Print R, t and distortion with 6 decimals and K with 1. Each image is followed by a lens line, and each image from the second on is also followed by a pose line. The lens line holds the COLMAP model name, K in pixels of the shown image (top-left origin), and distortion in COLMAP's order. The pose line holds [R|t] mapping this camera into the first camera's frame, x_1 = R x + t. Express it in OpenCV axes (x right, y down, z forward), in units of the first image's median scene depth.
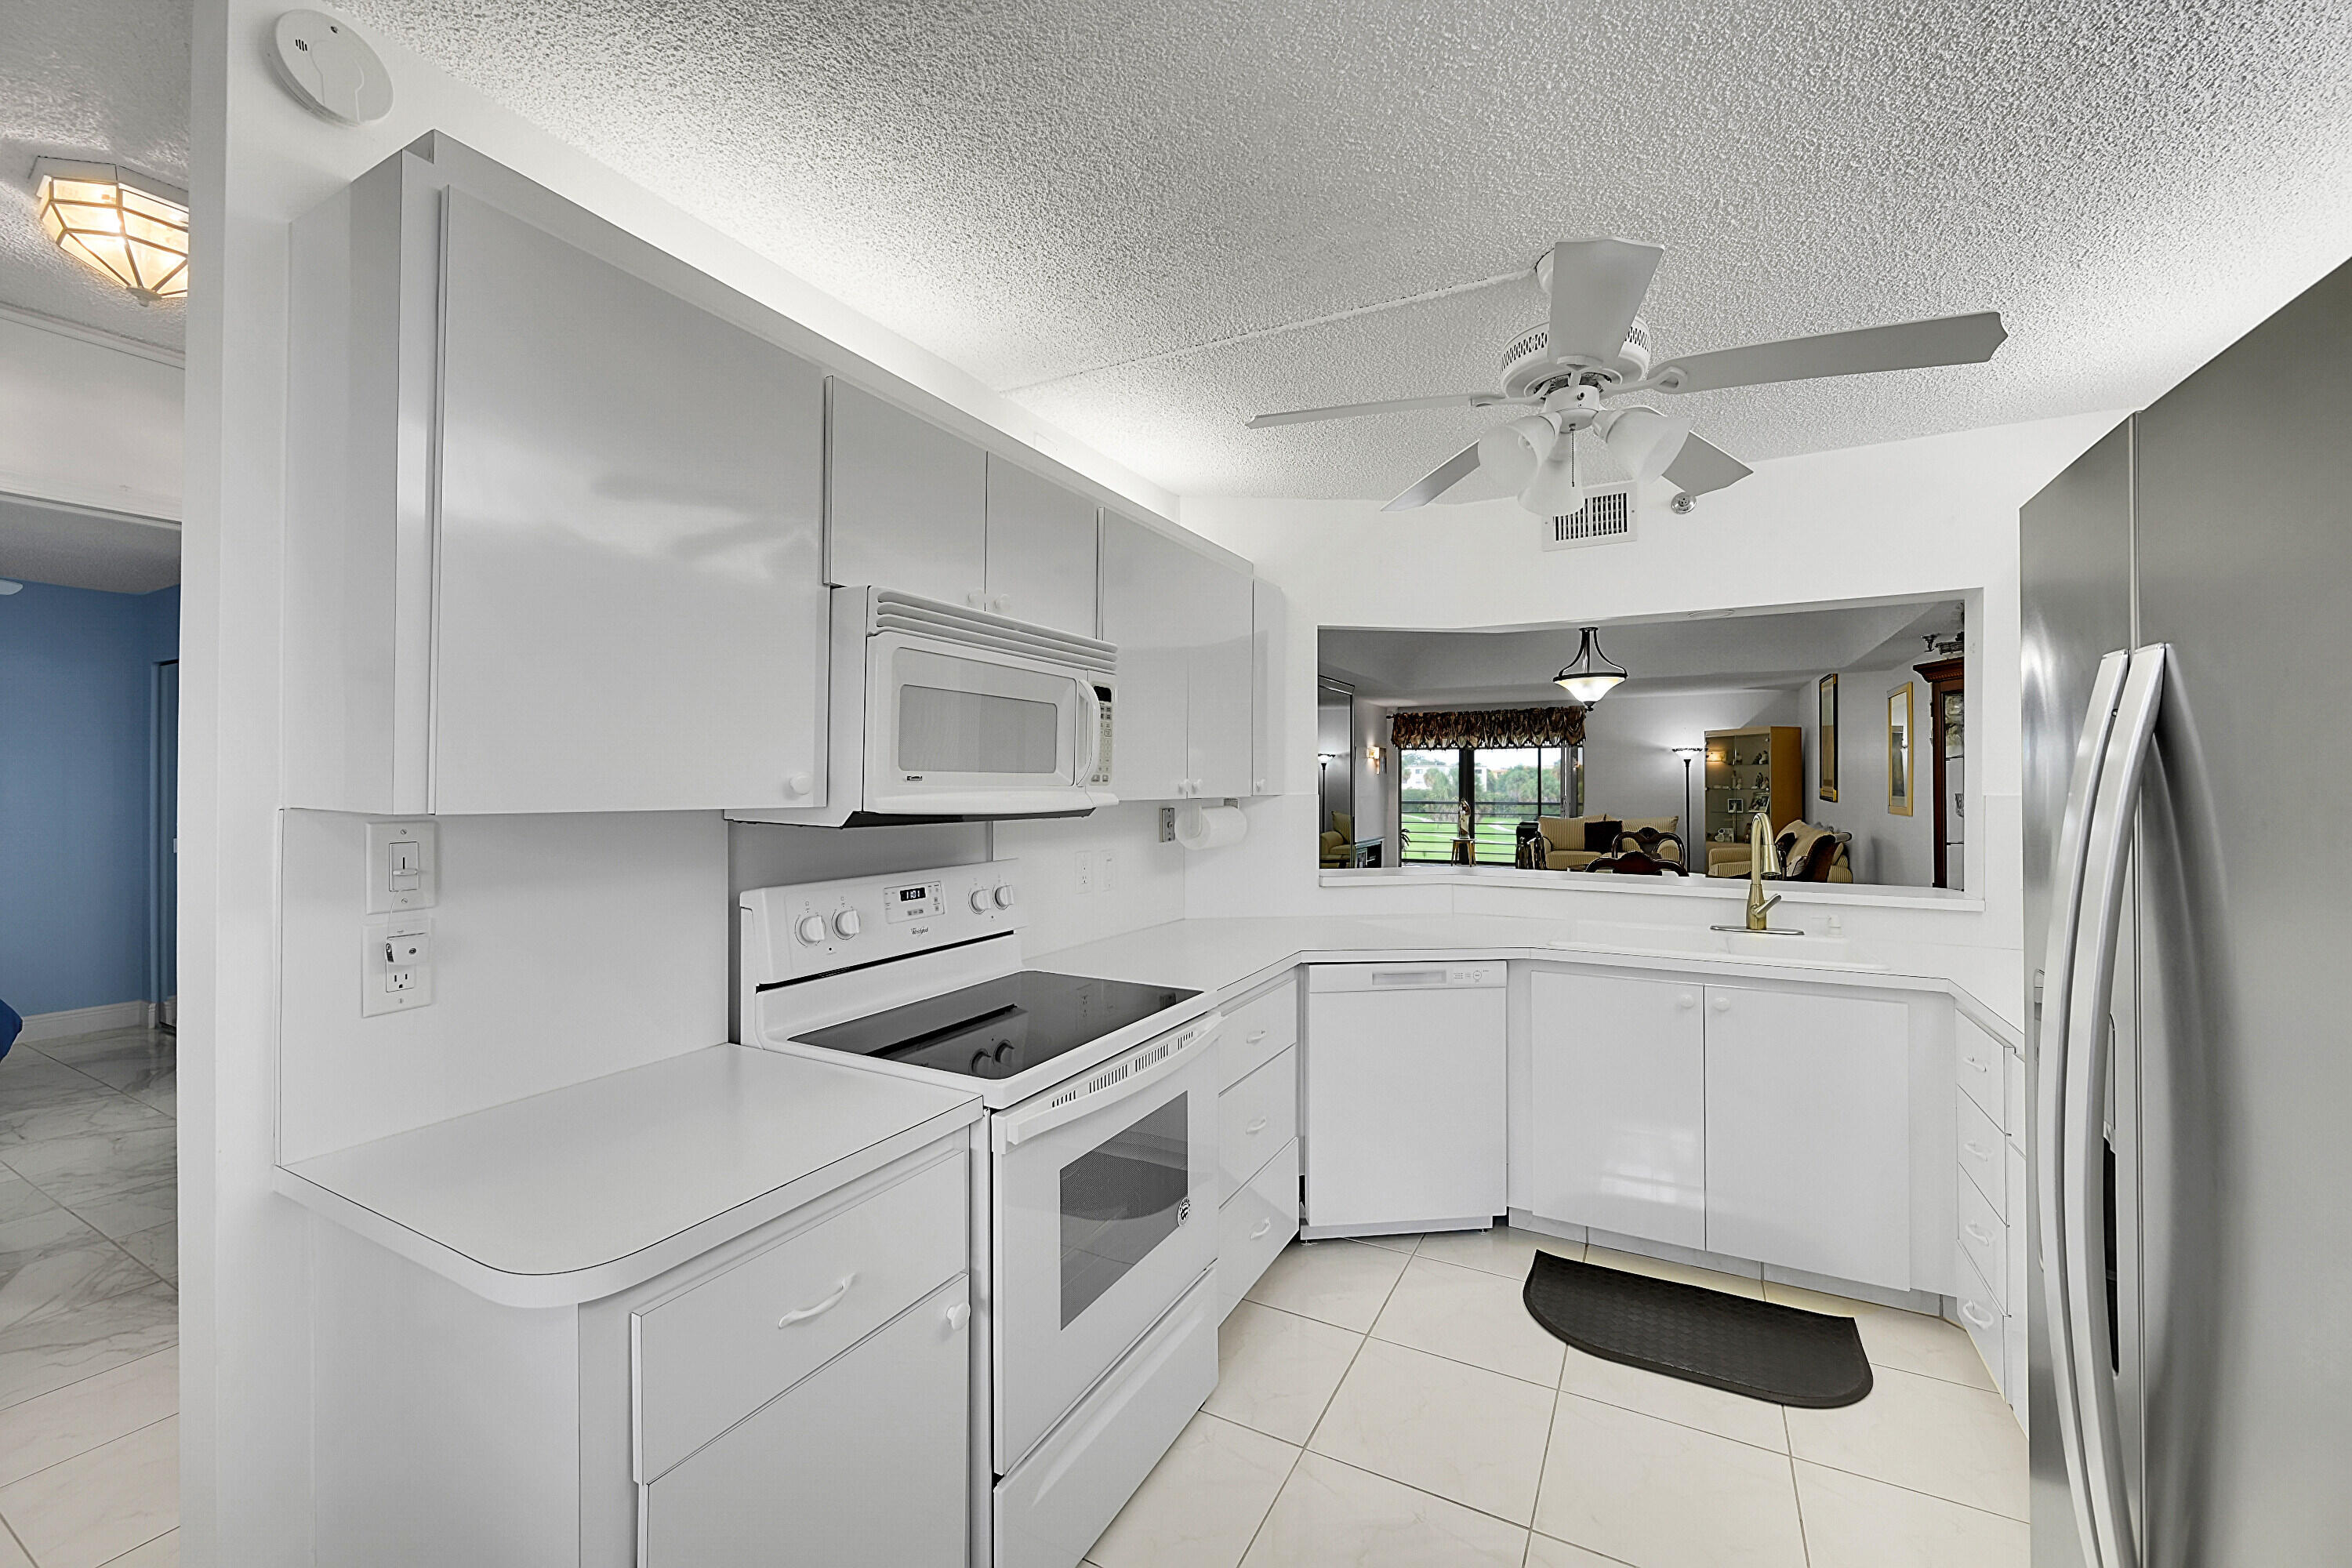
lens RADIAL K [[922.7, 0, 1186.0], [0, 922.7, 773.8], [0, 0, 1]] dist [-0.005352, -0.000106]
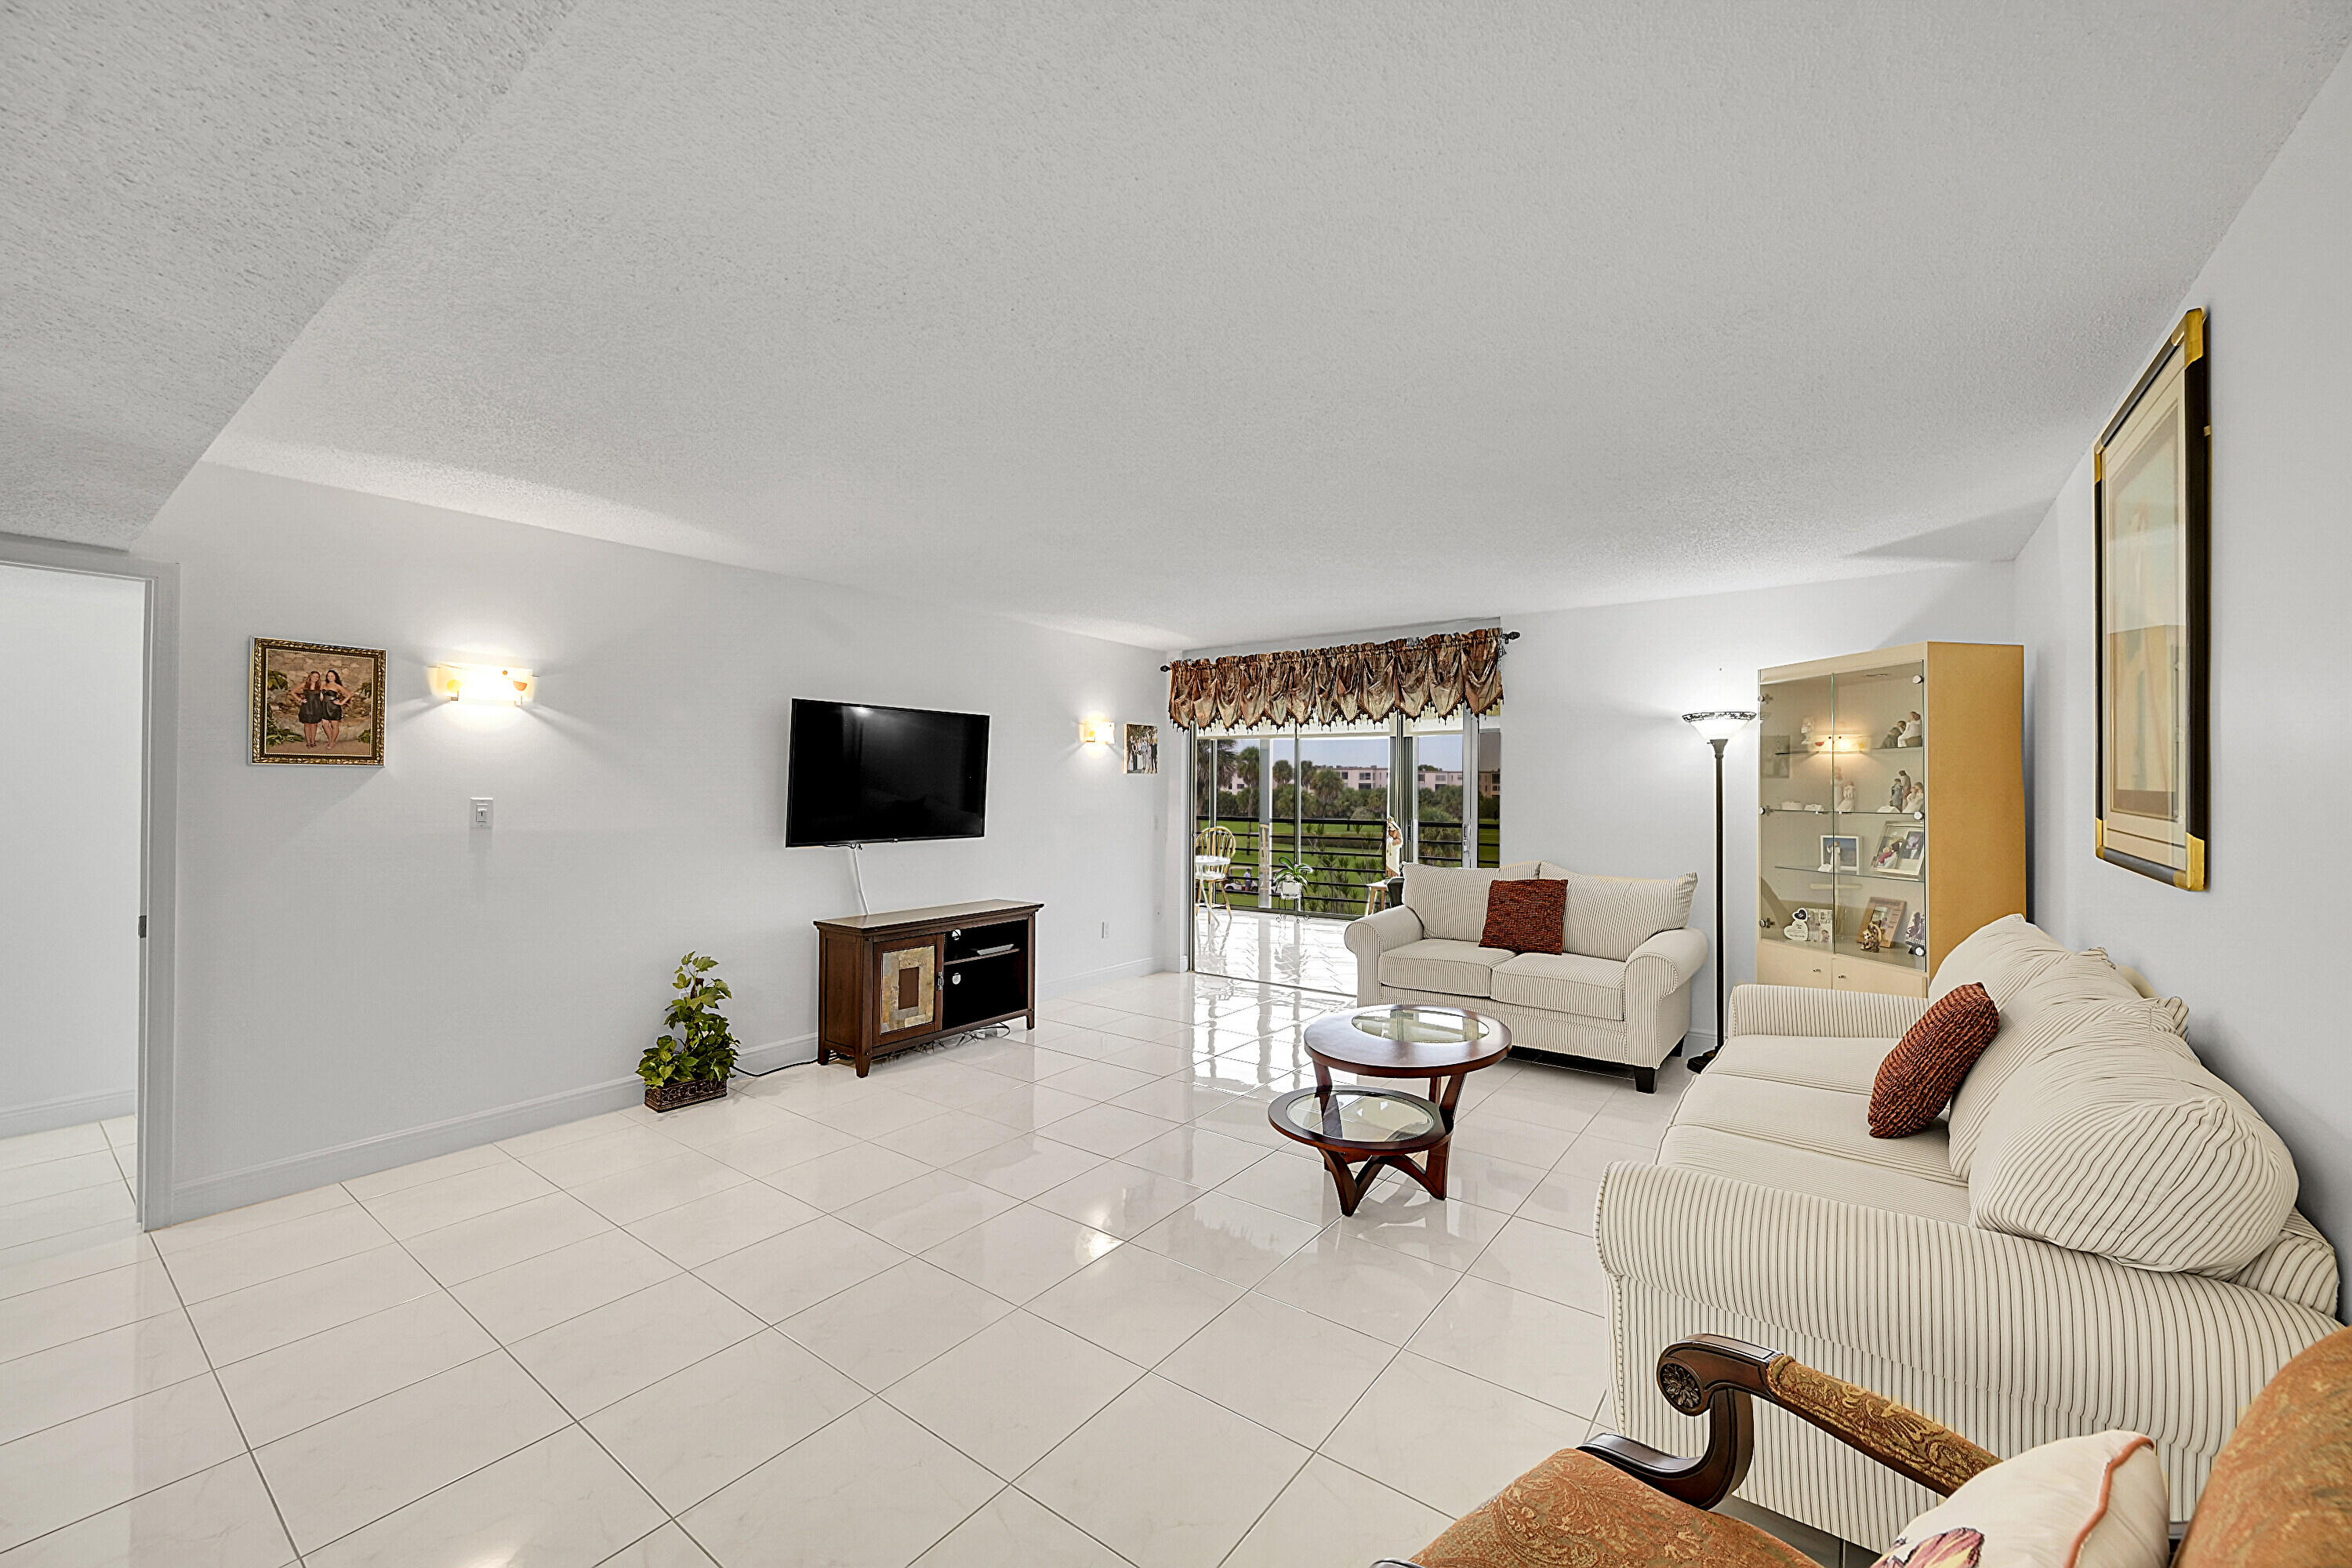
lens RADIAL K [[922.7, 0, 1186.4], [0, 922.7, 777.8], [0, 0, 1]] dist [-0.005352, -0.000106]
pose [[0.990014, 0.004213, -0.140904, 0.367131], [-0.004252, 0.999991, 0.000023, 0.002785], [0.140903, 0.000577, 0.990023, 0.555821]]
